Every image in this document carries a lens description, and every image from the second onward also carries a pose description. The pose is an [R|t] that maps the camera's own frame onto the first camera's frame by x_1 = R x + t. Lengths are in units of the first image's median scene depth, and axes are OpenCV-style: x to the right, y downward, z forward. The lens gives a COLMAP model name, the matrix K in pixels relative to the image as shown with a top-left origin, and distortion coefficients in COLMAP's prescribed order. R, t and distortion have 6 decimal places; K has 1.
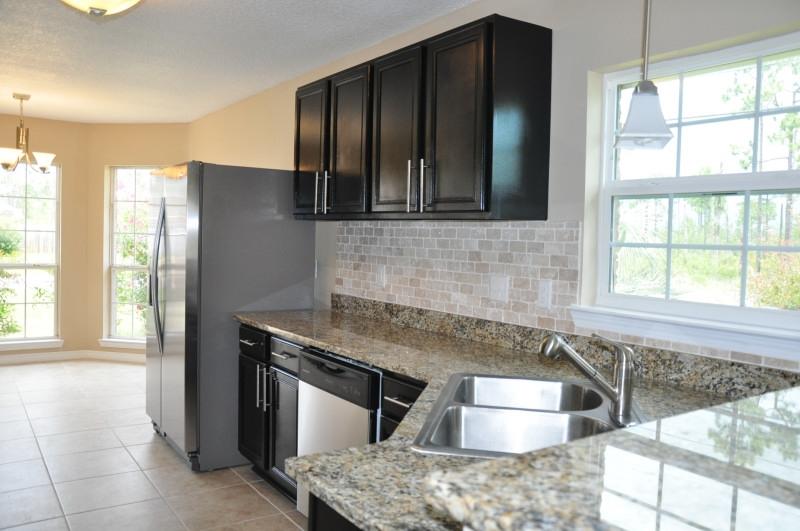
lens RADIAL K [[662.5, 0, 404.9], [0, 662.5, 263.6], [0, 0, 1]] dist [-0.139835, 0.156030]
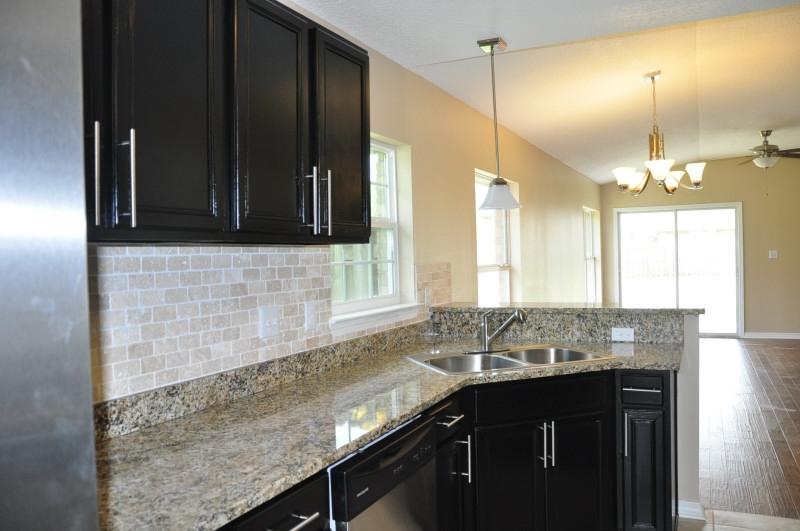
lens RADIAL K [[662.5, 0, 404.9], [0, 662.5, 263.6], [0, 0, 1]] dist [-0.139835, 0.156030]
pose [[-0.505849, -0.032143, 0.862023, -0.753237], [0.039118, 0.997423, 0.060147, -0.092035], [-0.861735, 0.064146, -0.503288, 1.378329]]
